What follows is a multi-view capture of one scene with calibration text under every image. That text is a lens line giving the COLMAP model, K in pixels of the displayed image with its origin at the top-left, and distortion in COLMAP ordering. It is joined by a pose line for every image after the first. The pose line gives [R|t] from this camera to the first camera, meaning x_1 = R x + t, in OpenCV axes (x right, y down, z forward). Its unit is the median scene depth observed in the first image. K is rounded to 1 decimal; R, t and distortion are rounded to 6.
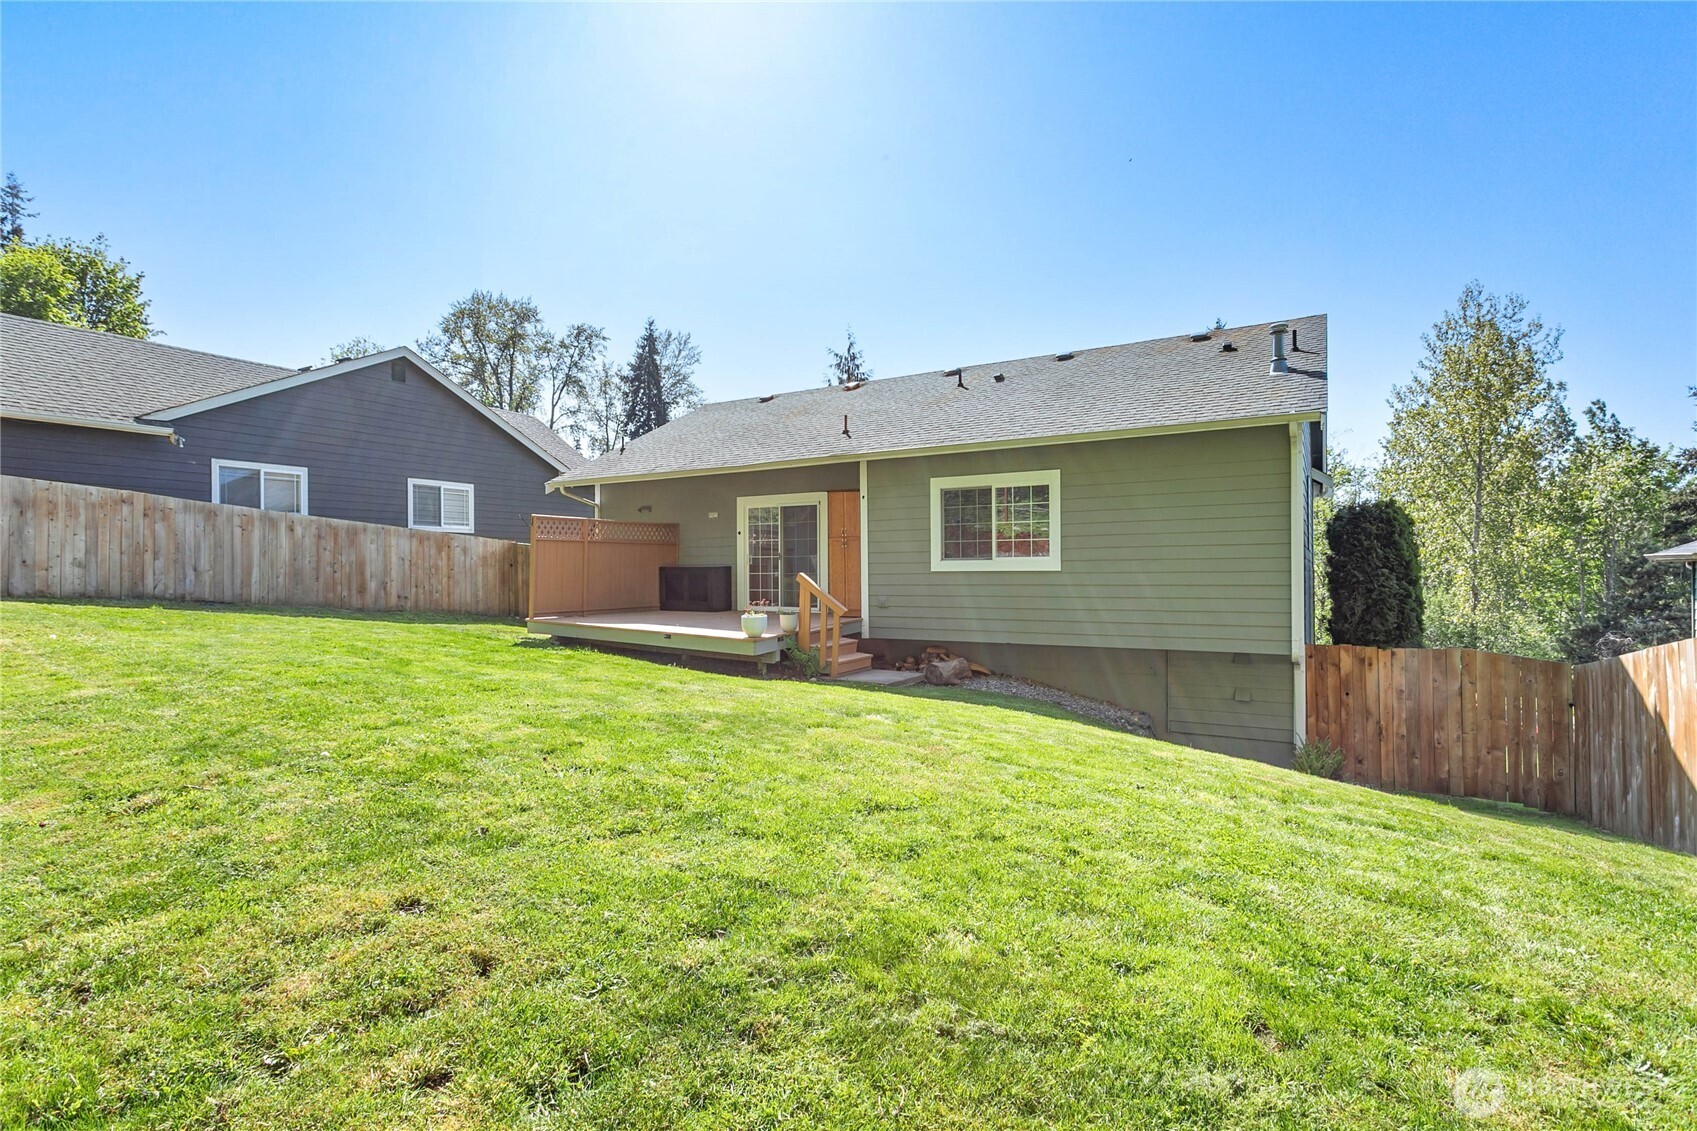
lens RADIAL K [[807.7, 0, 843.2], [0, 807.7, 565.4], [0, 0, 1]] dist [-0.001103, 0.001858]
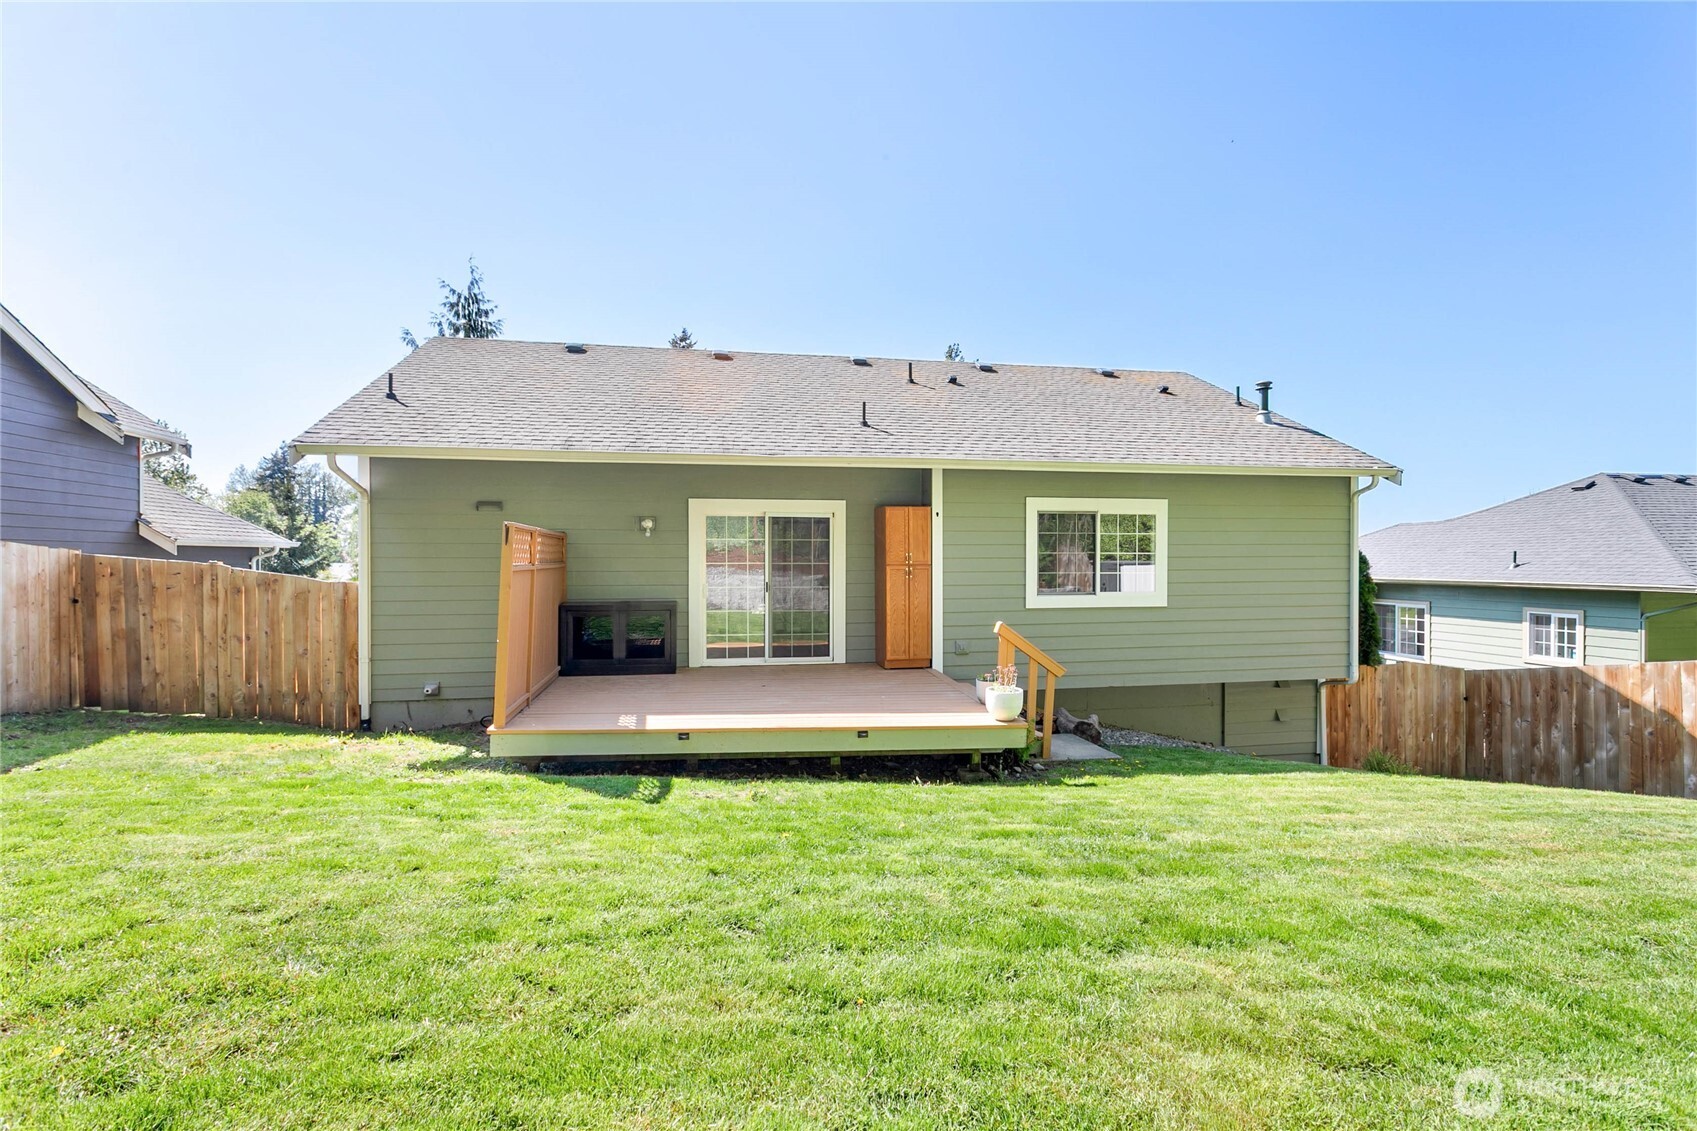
lens RADIAL K [[813.7, 0, 839.9], [0, 813.7, 565.0], [0, 0, 1]] dist [0.000747, 0.001126]
pose [[0.740166, -0.000333, 0.672424, -0.628596], [-0.006857, 0.999944, 0.008042, -0.044957], [-0.672389, -0.010563, 0.740123, 0.526815]]
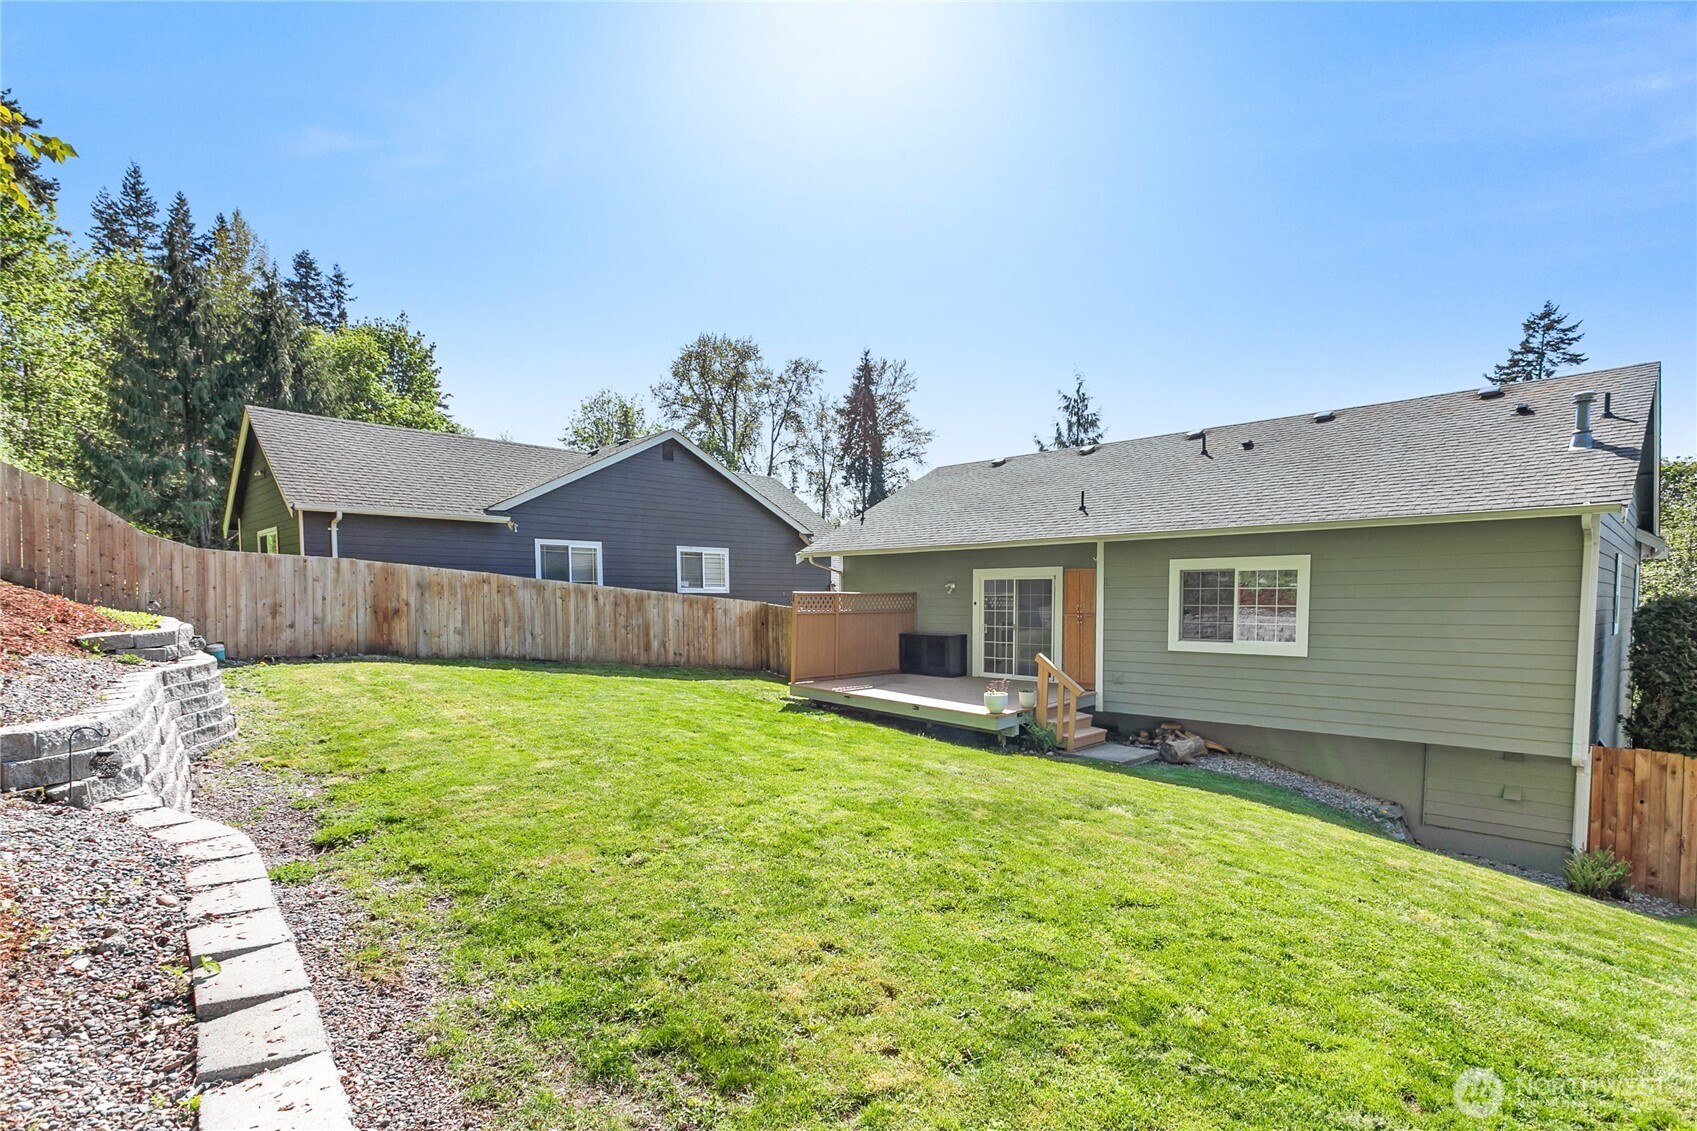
lens RADIAL K [[839.4, 0, 840.2], [0, 839.4, 648.8], [0, 0, 1]] dist [0.000043, 0.002393]
pose [[0.967017, 0.018033, -0.254071, -0.023692], [-0.000942, 0.997737, 0.067229, -0.069340], [0.254709, -0.064773, 0.964846, -0.138077]]
